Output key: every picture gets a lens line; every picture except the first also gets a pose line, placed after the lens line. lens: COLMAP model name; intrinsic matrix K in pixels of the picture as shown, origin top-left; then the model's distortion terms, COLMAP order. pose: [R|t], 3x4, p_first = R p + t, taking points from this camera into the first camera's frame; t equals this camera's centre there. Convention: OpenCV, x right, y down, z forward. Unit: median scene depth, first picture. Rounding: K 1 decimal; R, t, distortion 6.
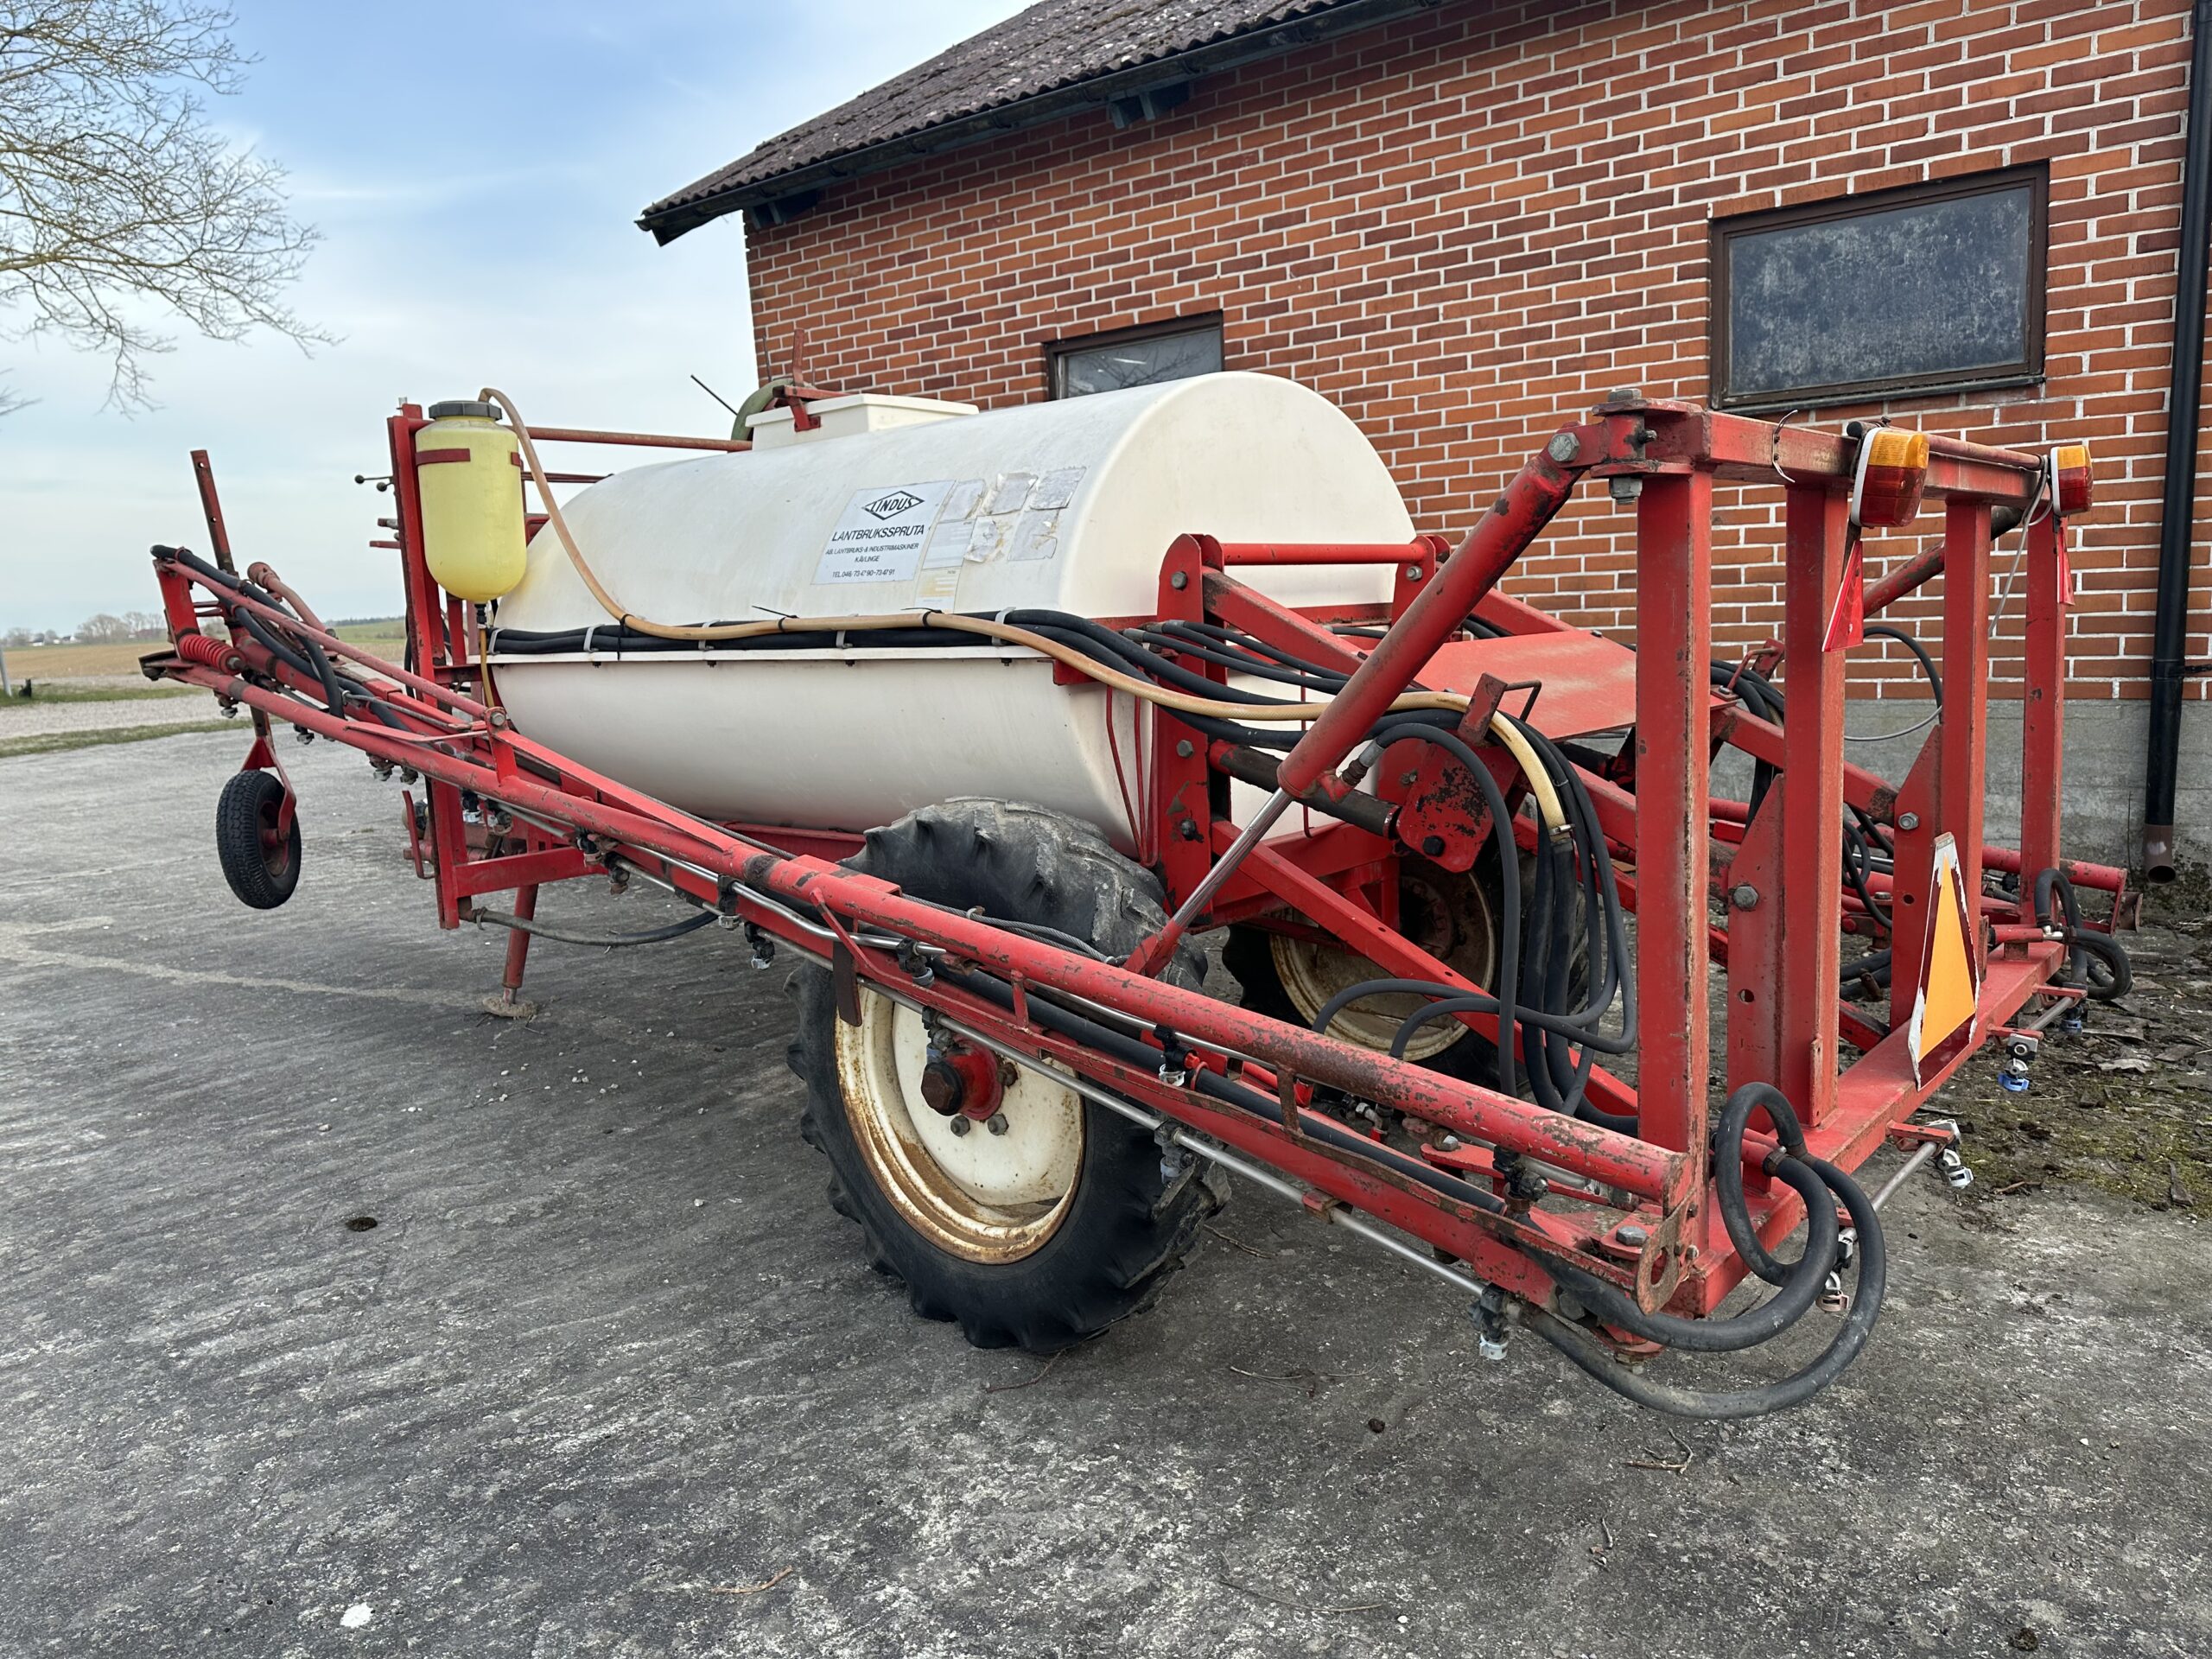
lens RADIAL K [[1541.8, 0, 1113.1], [0, 1541.8, 826.2], [0, 0, 1]] dist [0.040554, -0.038765]
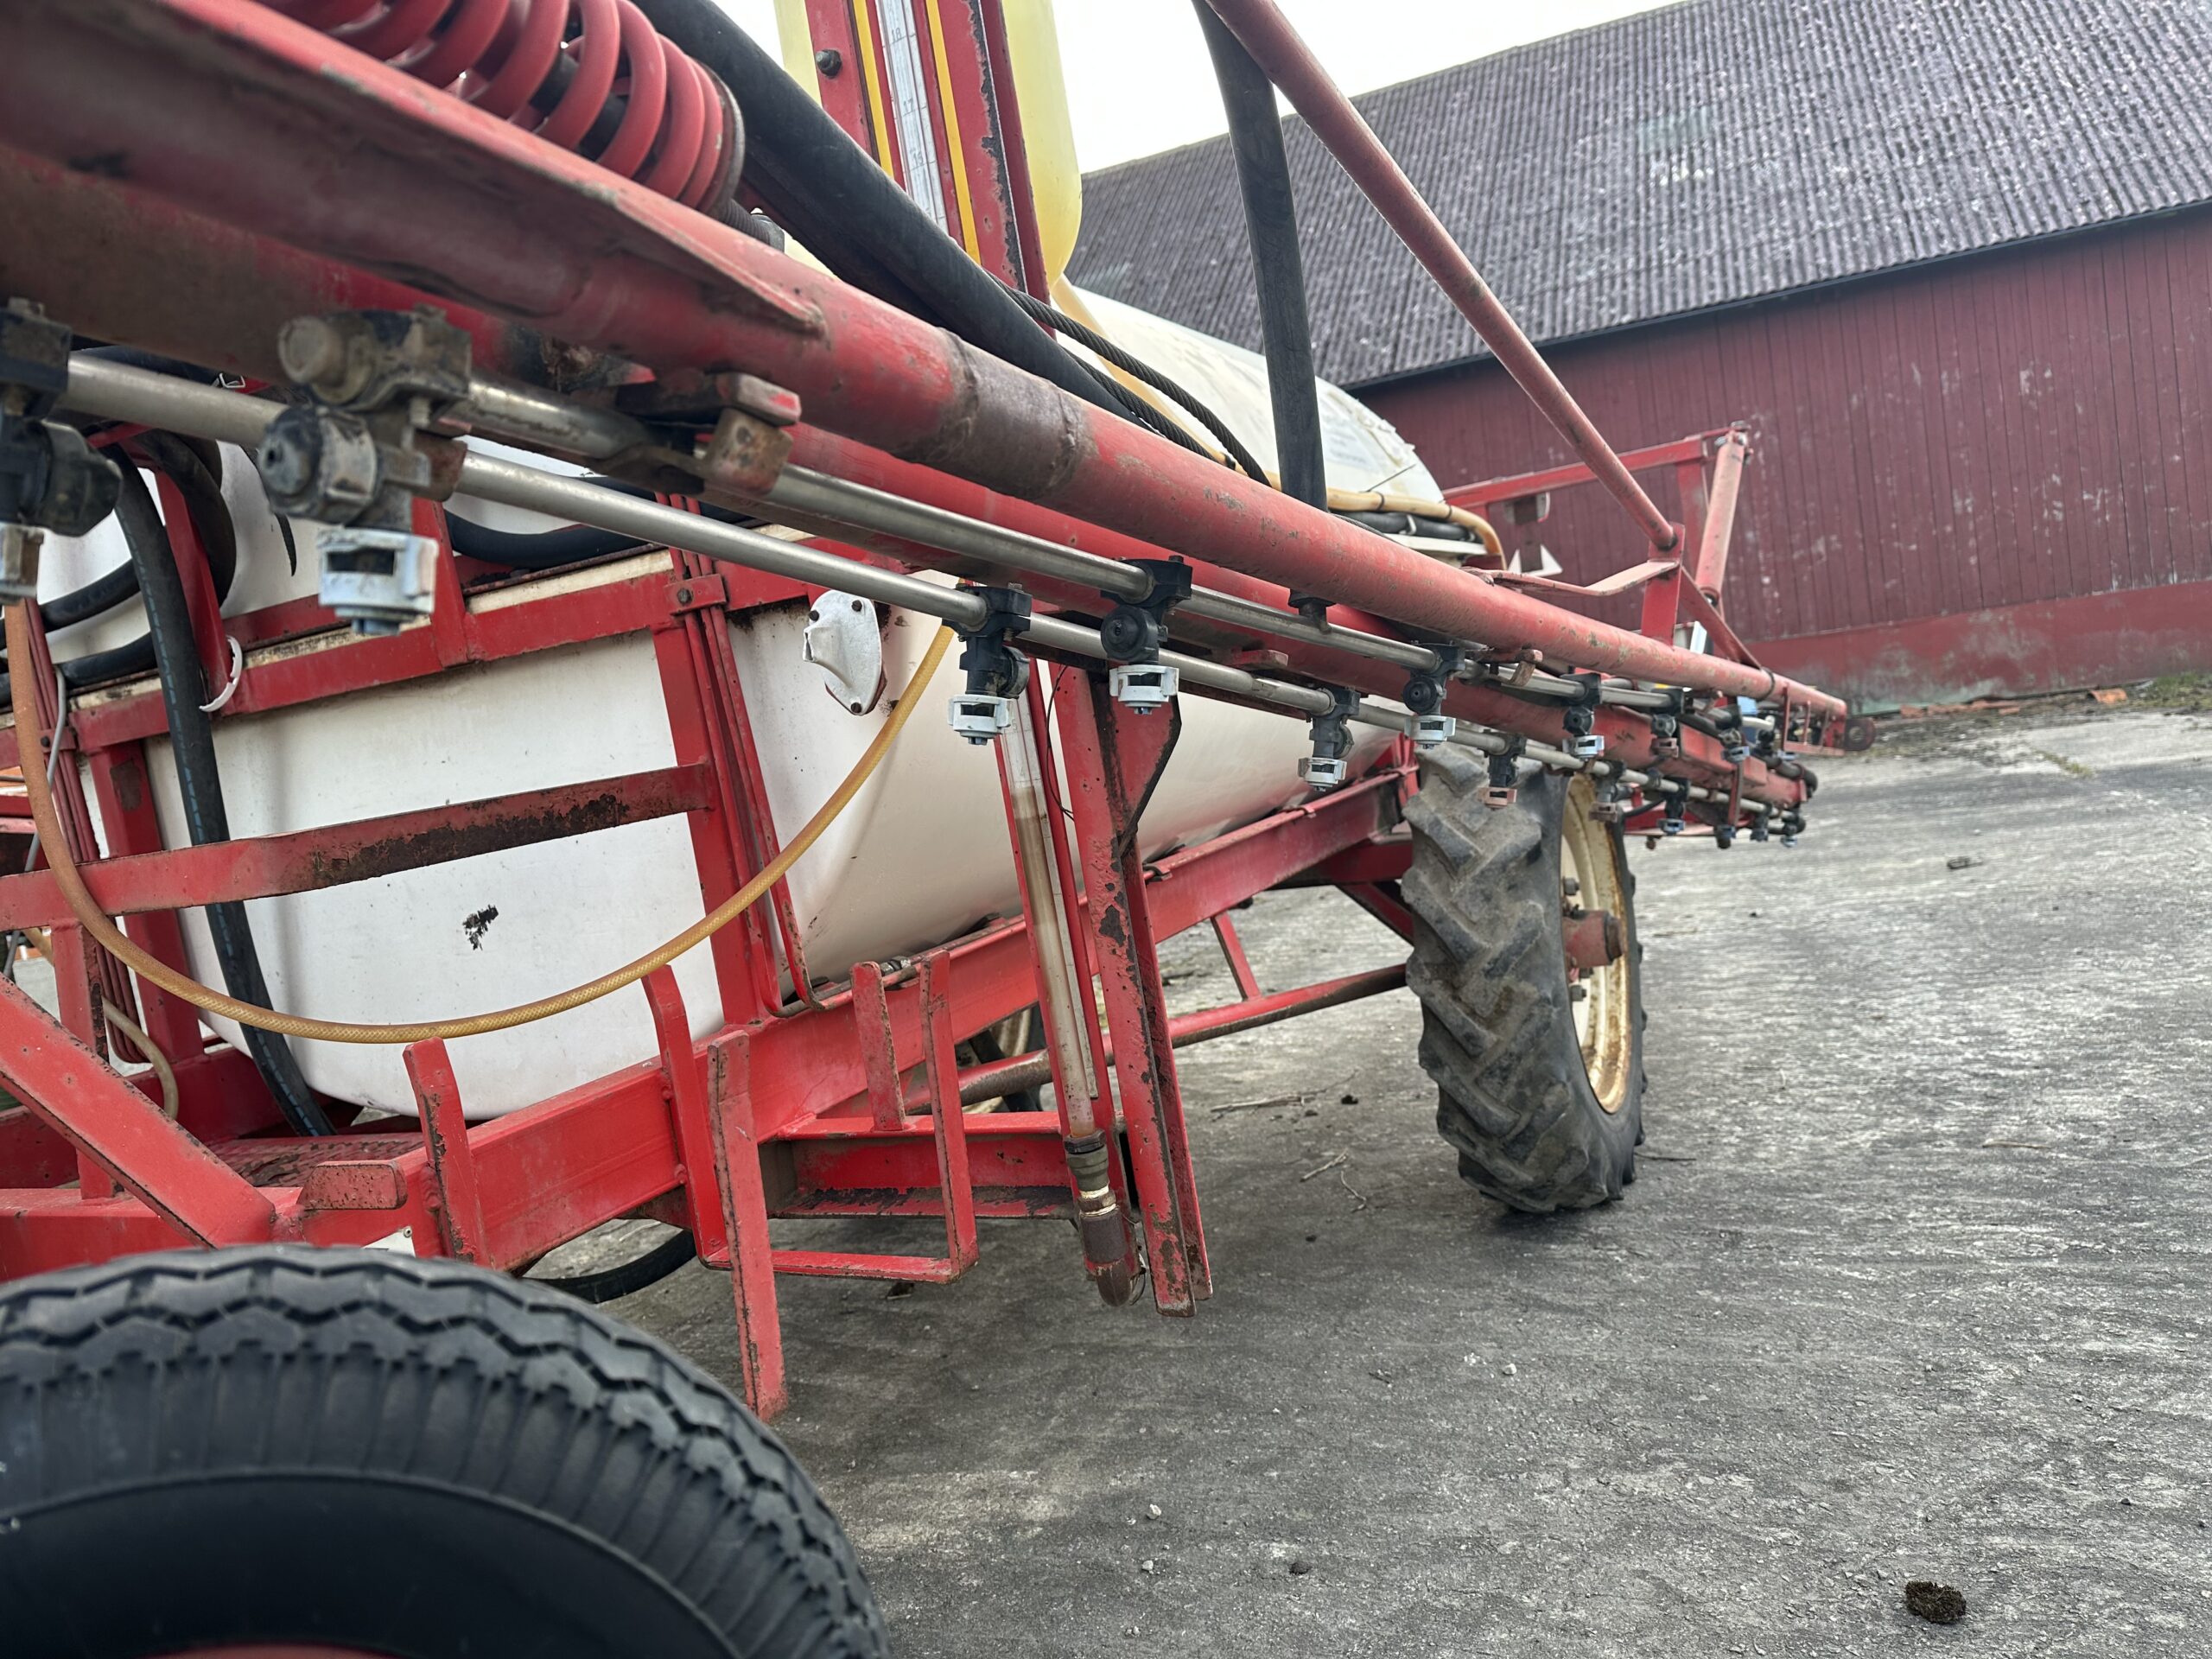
lens RADIAL K [[1559.6, 0, 1103.8], [0, 1559.6, 835.0], [0, 0, 1]] dist [0.004831, -0.009779]
pose [[-0.237423, 0.000490, 0.971406, -0.868391], [0.304841, 0.949522, 0.074028, -0.064847], [-0.922335, 0.313700, -0.225588, 1.257333]]
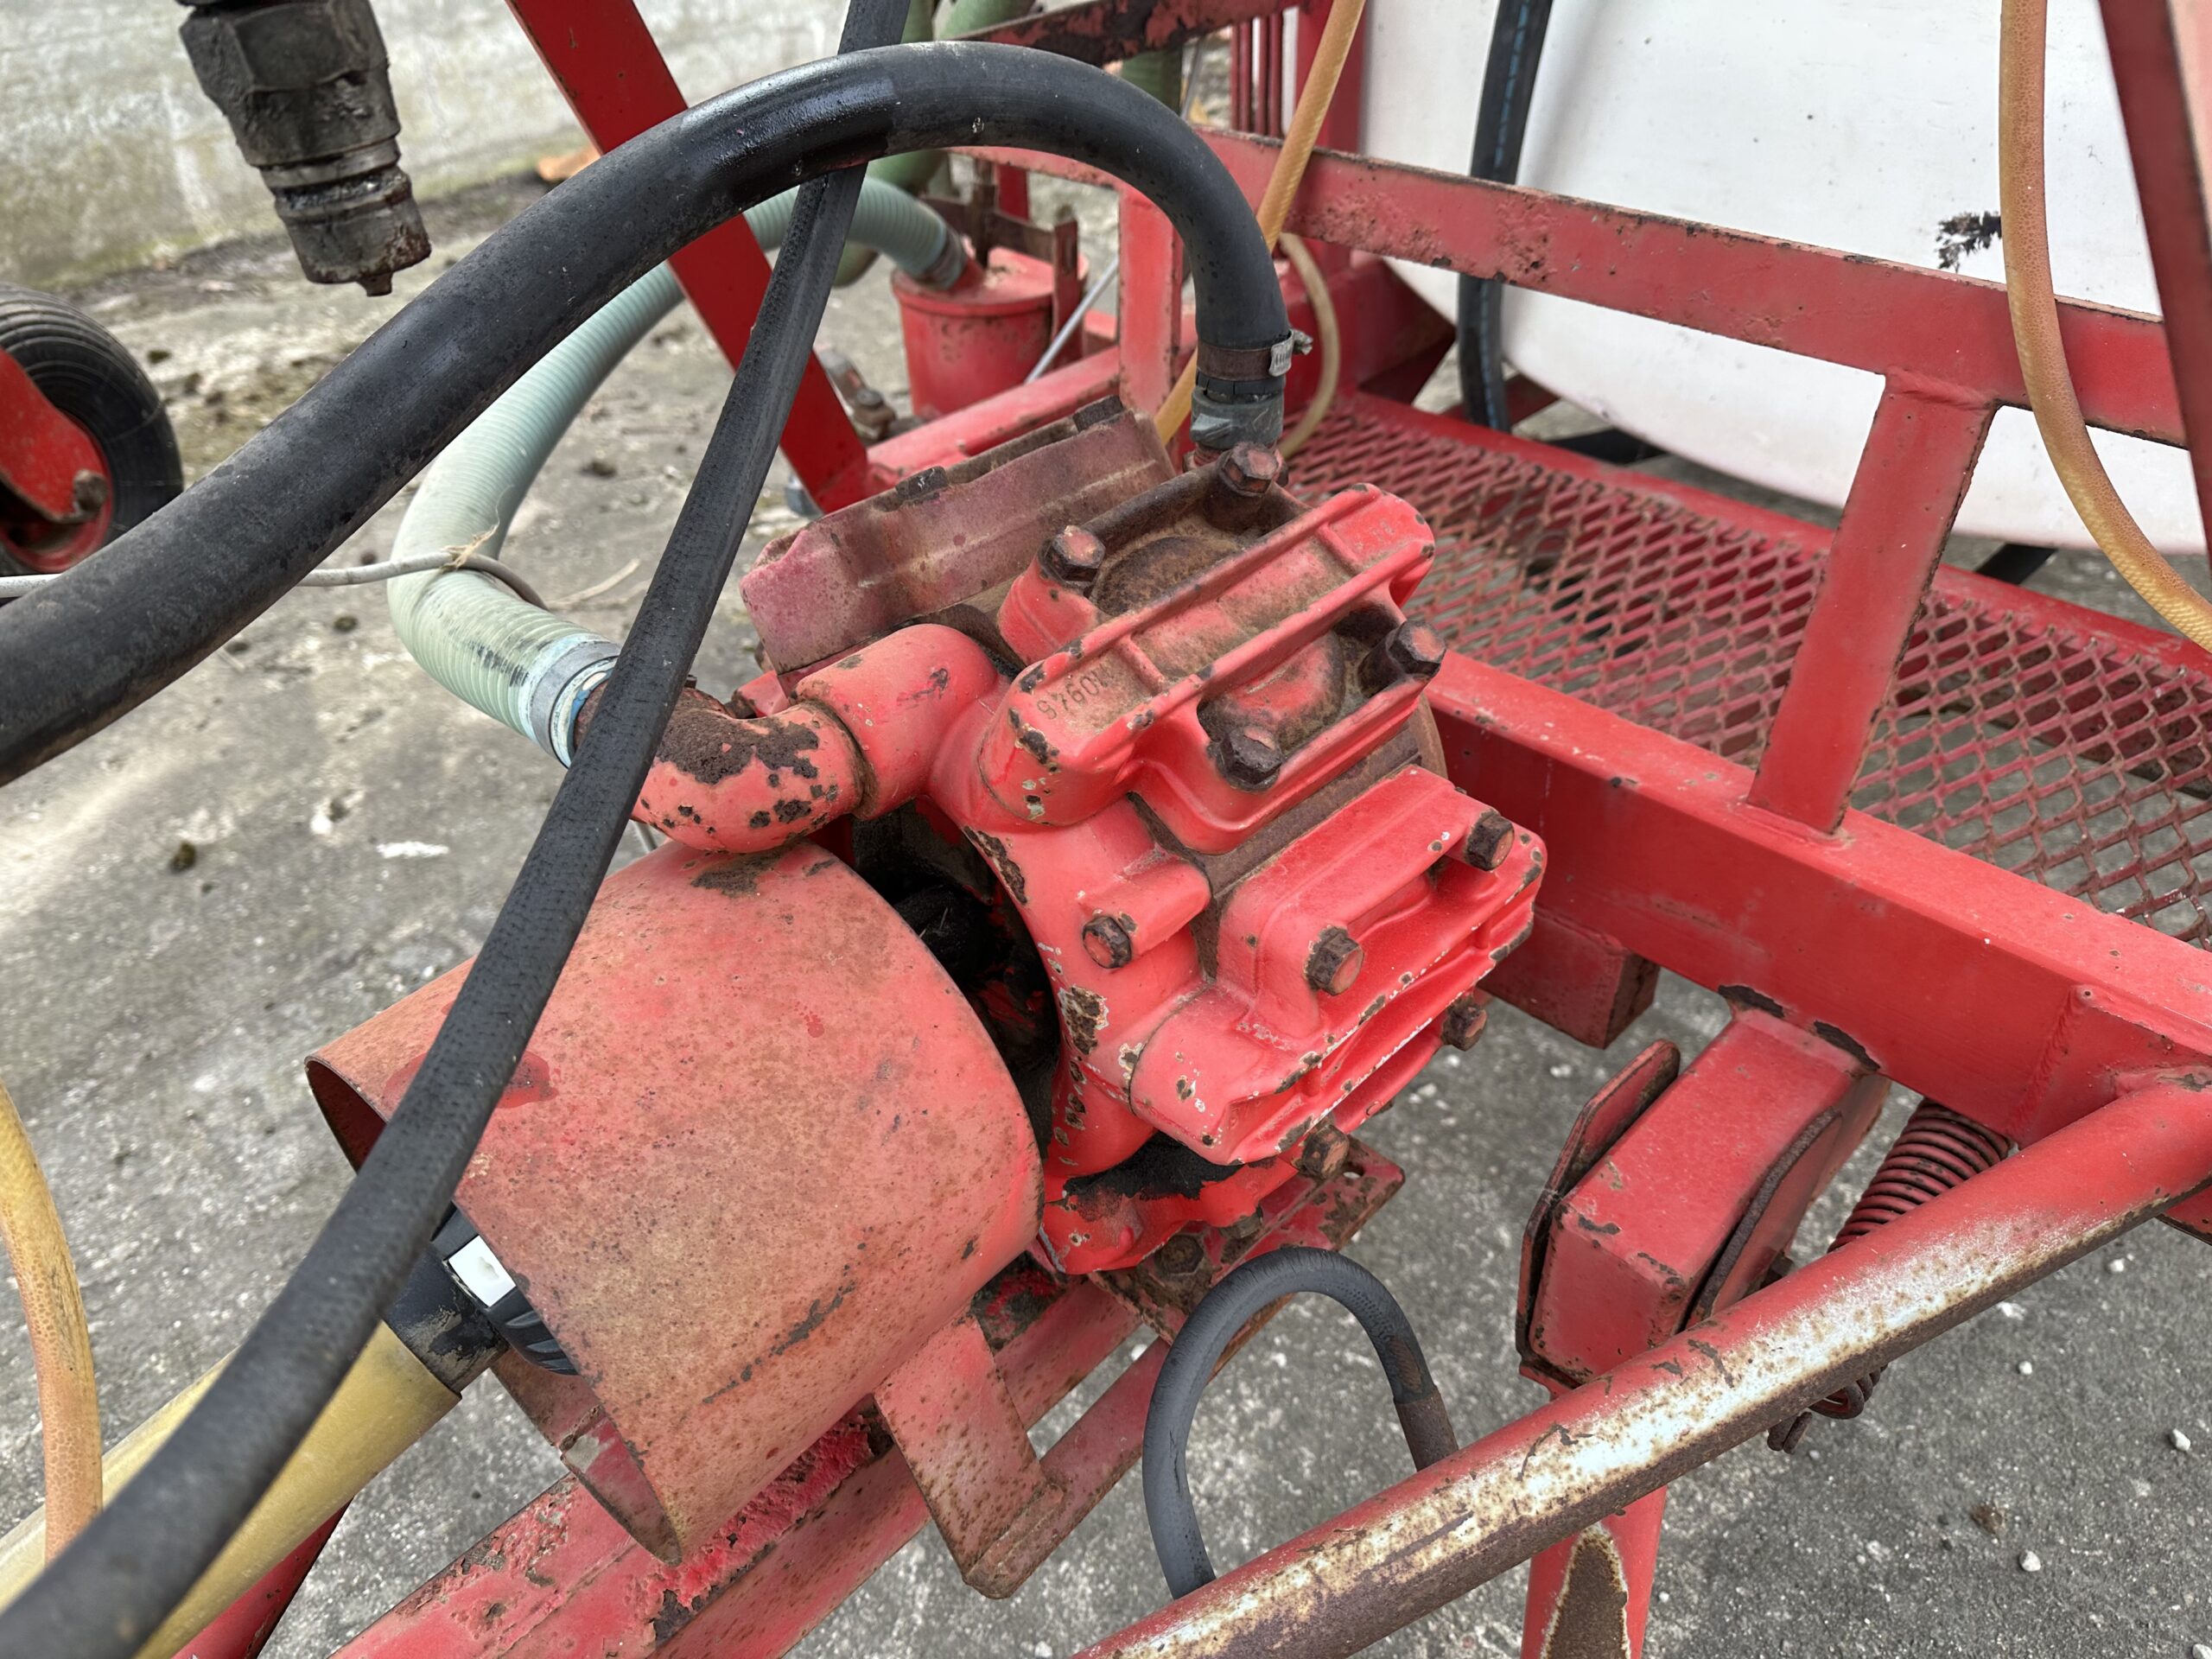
lens RADIAL K [[1568.1, 0, 1099.7], [0, 1568.1, 824.8], [0, 0, 1]] dist [0.045491, -0.067417]
pose [[0.065315, -0.572711, 0.817151, -0.674032], [0.177046, 0.812558, 0.555341, -0.163417], [-0.982033, 0.108401, 0.154469, 1.459146]]
